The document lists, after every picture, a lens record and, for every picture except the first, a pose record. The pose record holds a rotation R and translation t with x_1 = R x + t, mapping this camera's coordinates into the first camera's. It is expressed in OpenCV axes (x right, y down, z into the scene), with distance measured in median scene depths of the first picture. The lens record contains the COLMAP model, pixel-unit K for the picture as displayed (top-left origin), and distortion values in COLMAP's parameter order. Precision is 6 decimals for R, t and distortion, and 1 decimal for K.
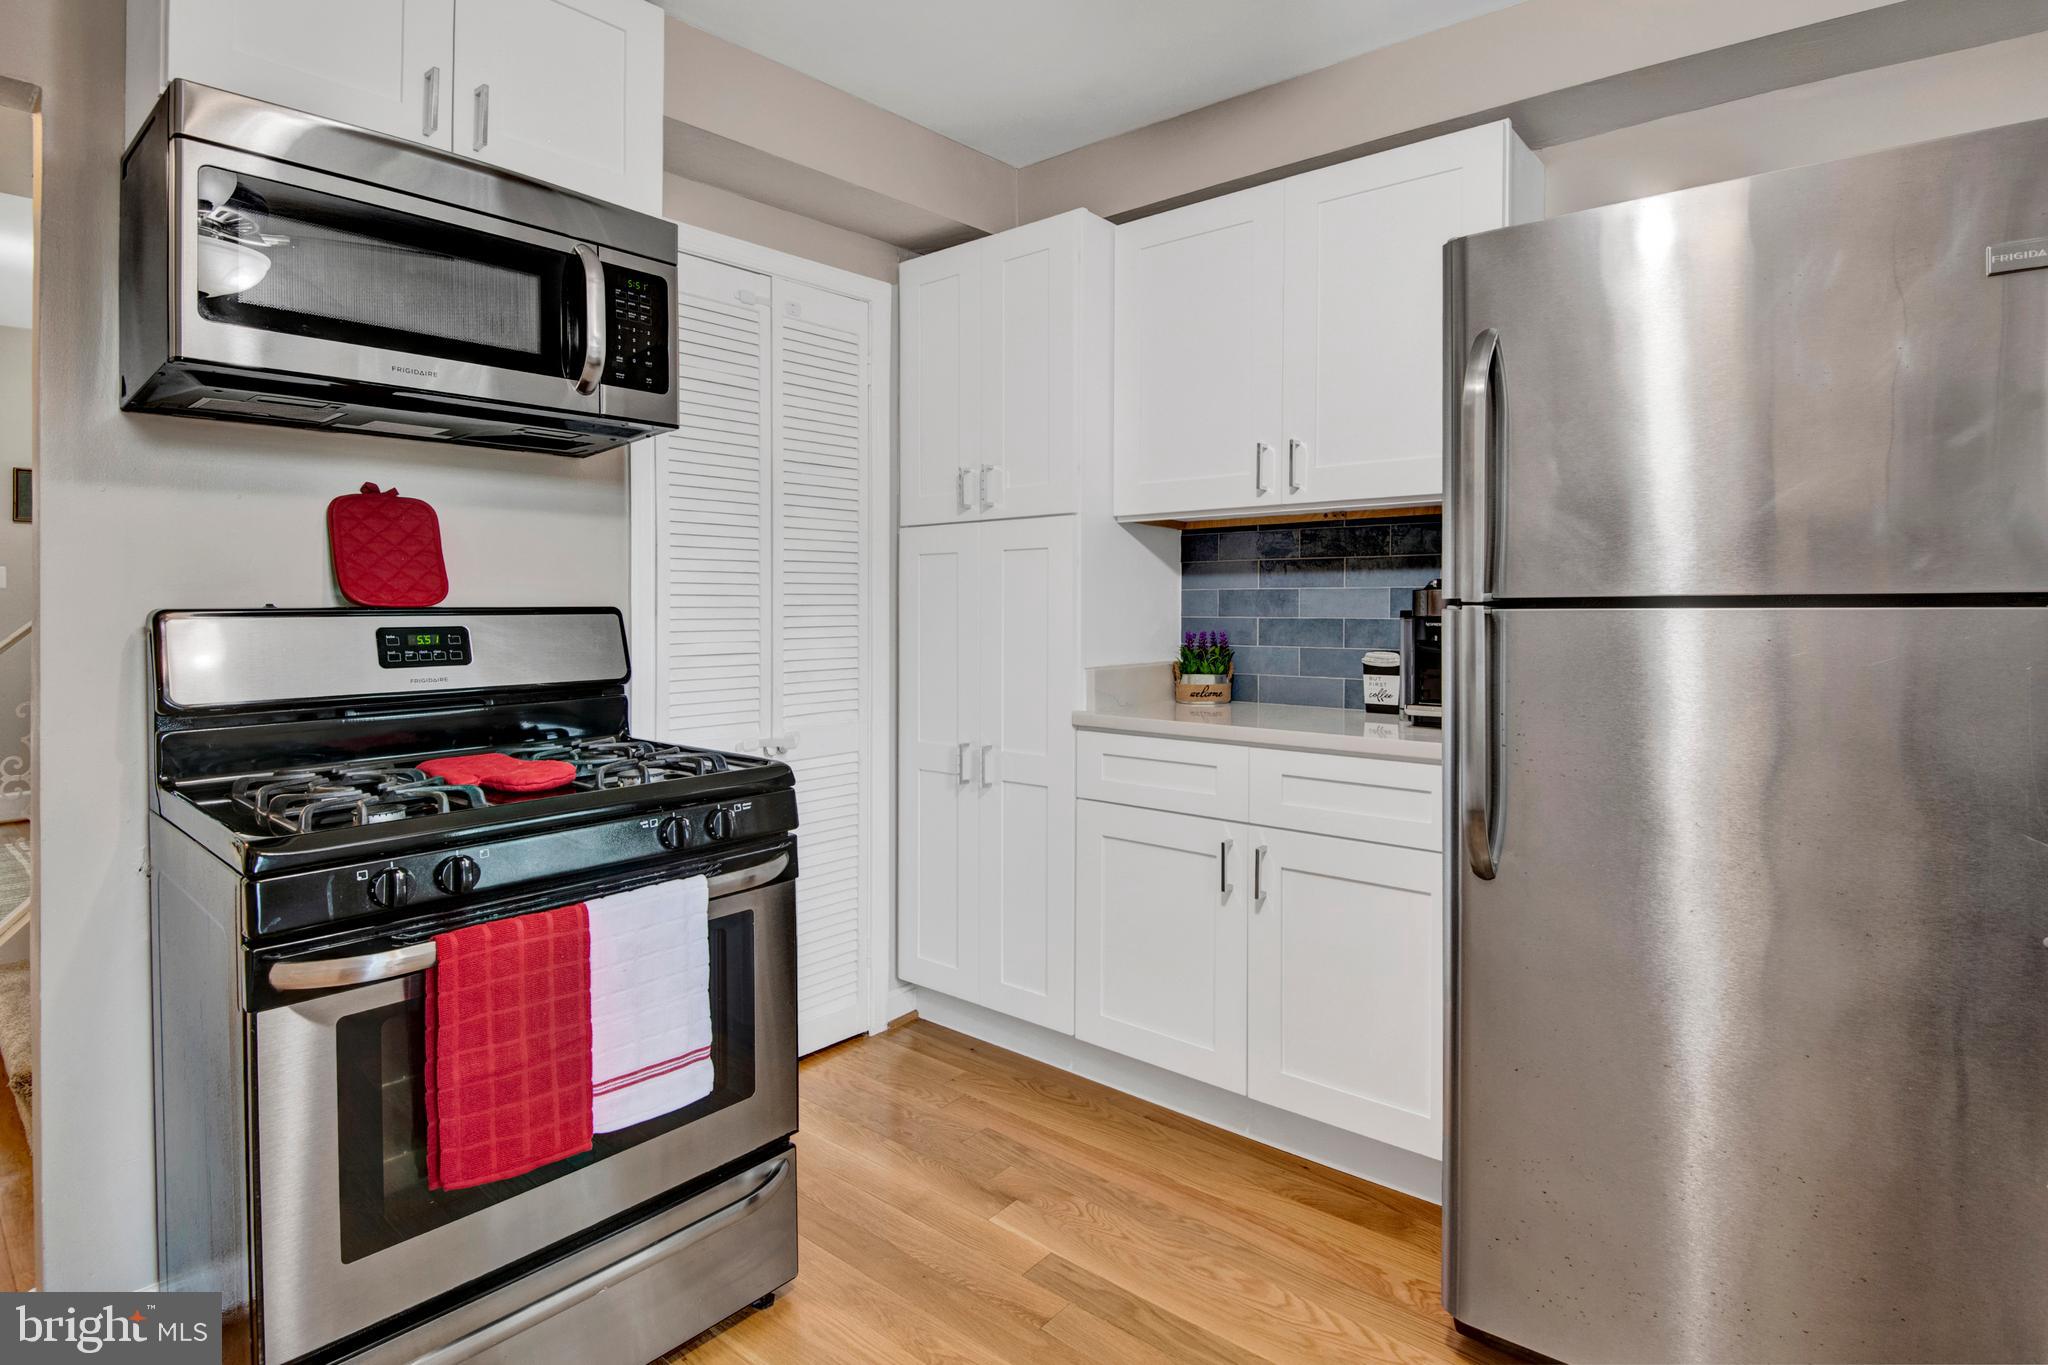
lens RADIAL K [[995.3, 0, 1086.0], [0, 995.3, 599.6], [0, 0, 1]] dist [-0.008505, -0.014462]
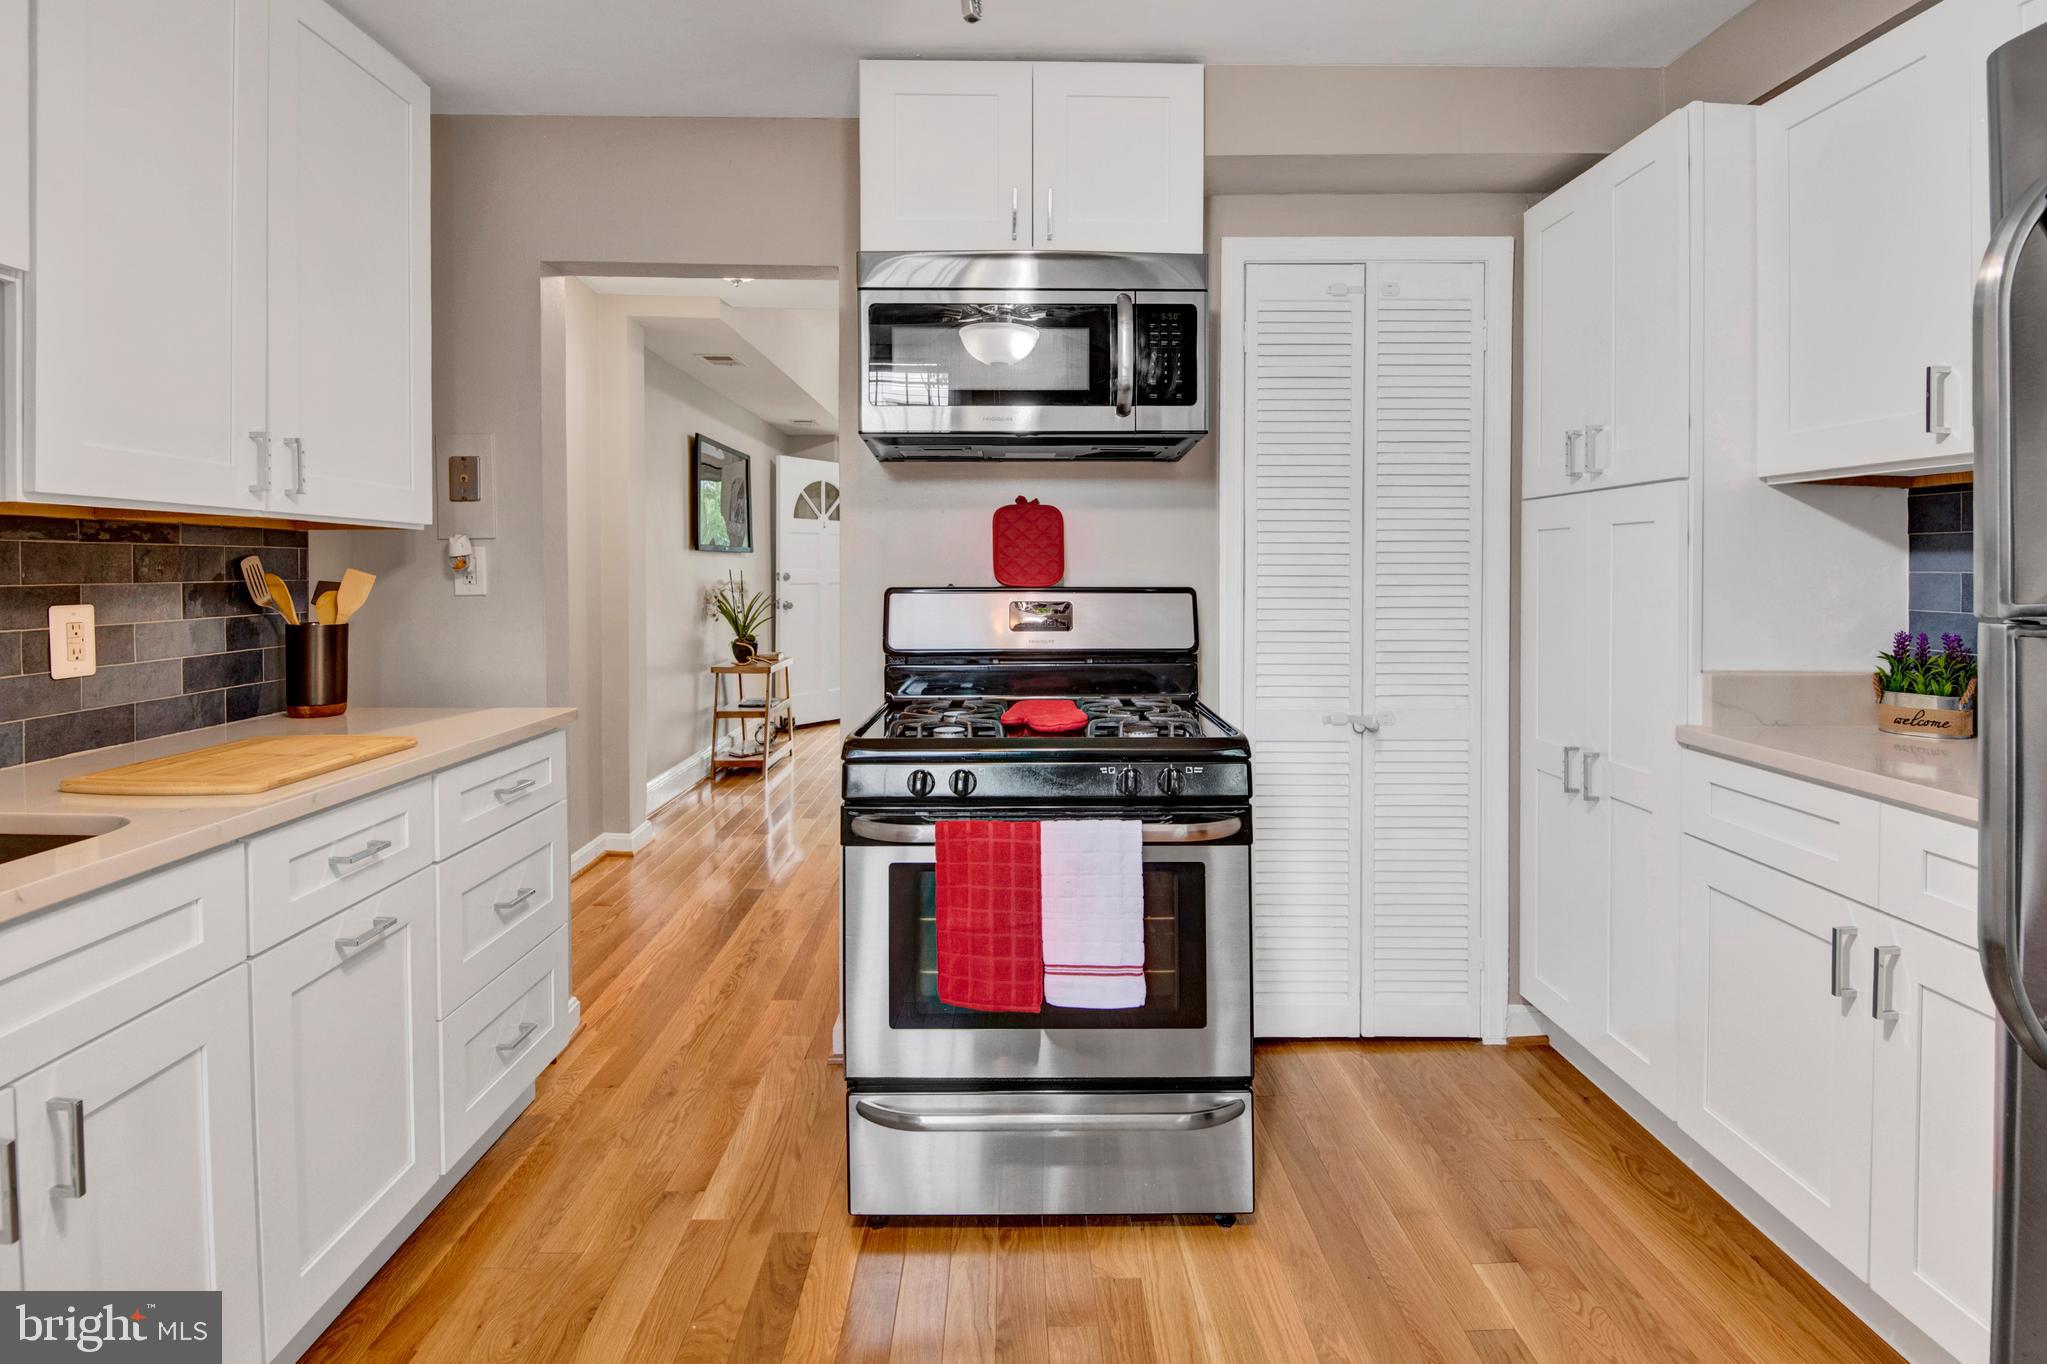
lens RADIAL K [[994.8, 0, 1025.6], [0, 994.8, 574.0], [0, 0, 1]] dist [-0.008505, -0.014462]
pose [[0.650166, 0.007918, -0.759751, 0.306870], [-0.002268, 0.999961, 0.008481, -0.018650], [0.759789, -0.003791, 0.650159, 0.093560]]
